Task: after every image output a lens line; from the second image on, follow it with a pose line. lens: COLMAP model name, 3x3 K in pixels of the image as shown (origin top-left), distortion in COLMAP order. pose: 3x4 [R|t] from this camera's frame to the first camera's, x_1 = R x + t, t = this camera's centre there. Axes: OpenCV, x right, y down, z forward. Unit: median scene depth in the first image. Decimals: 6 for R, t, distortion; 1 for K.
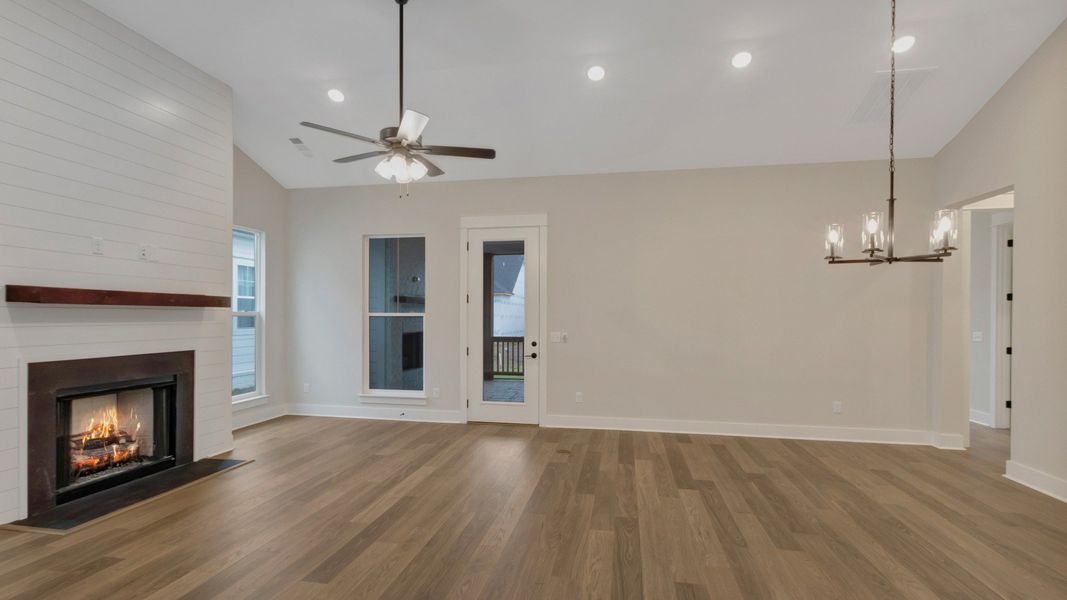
lens RADIAL K [[497.3, 0, 521.6], [0, 497.3, 315.5], [0, 0, 1]] dist [0.012737, -0.001528]
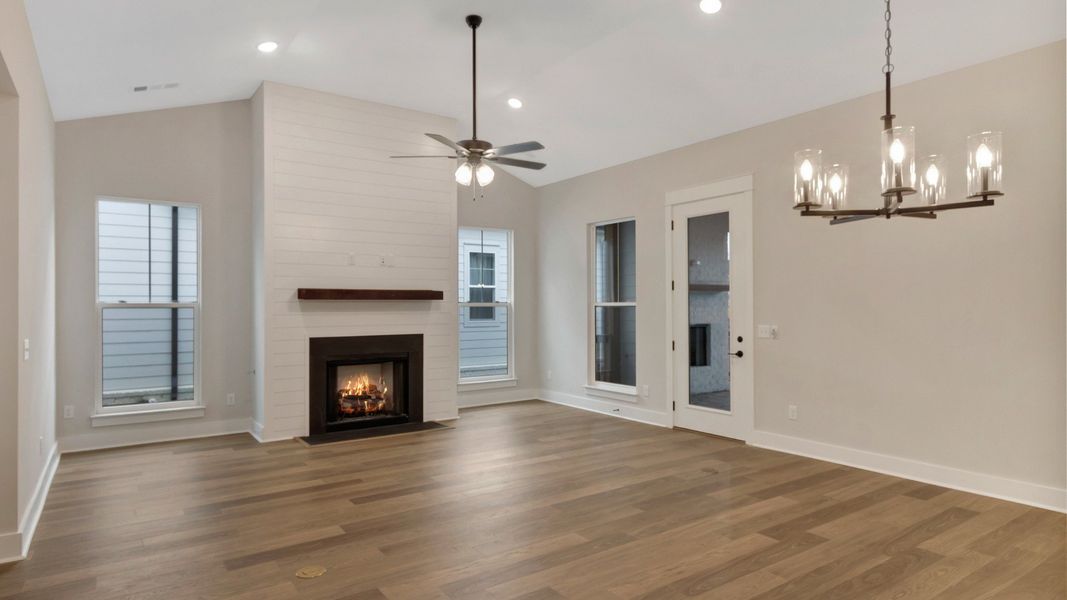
lens RADIAL K [[604.5, 0, 523.2], [0, 604.5, 293.2], [0, 0, 1]] dist [0.014849, 0.000750]
pose [[0.723245, -0.017730, -0.690363, 0.616731], [0.007318, 0.999811, -0.018011, -0.004197], [0.690552, 0.007975, 0.723239, 0.068834]]
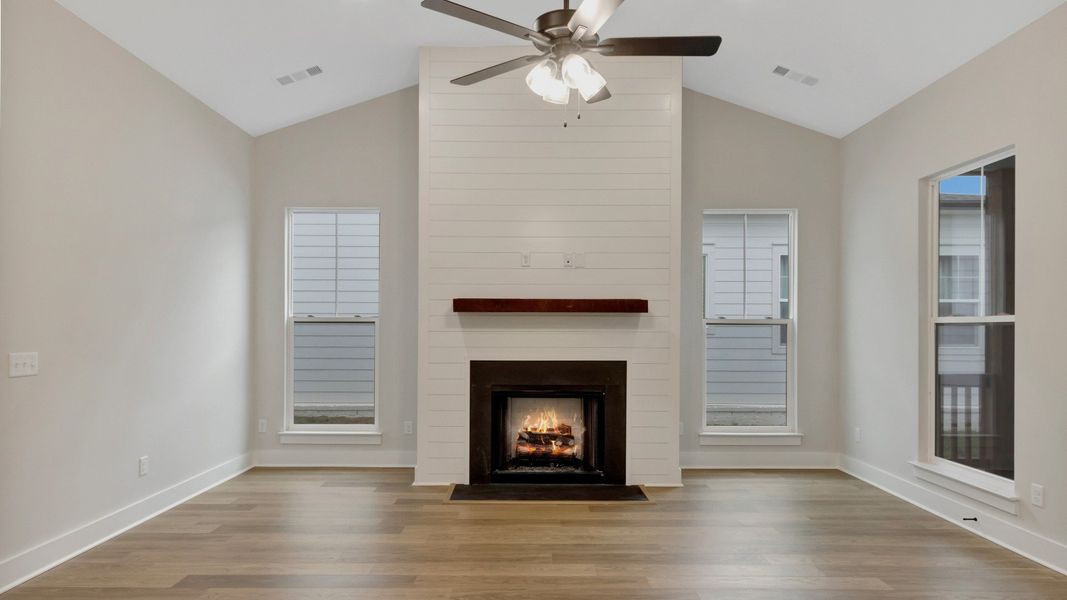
lens RADIAL K [[604.5, 0, 522.6], [0, 604.5, 322.0], [0, 0, 1]] dist [0.014849, 0.000750]
pose [[0.208585, -0.007861, -0.977973, 0.388171], [-0.000245, 0.999967, -0.008090, 0.008575], [0.978004, 0.001927, 0.208577, 0.619679]]
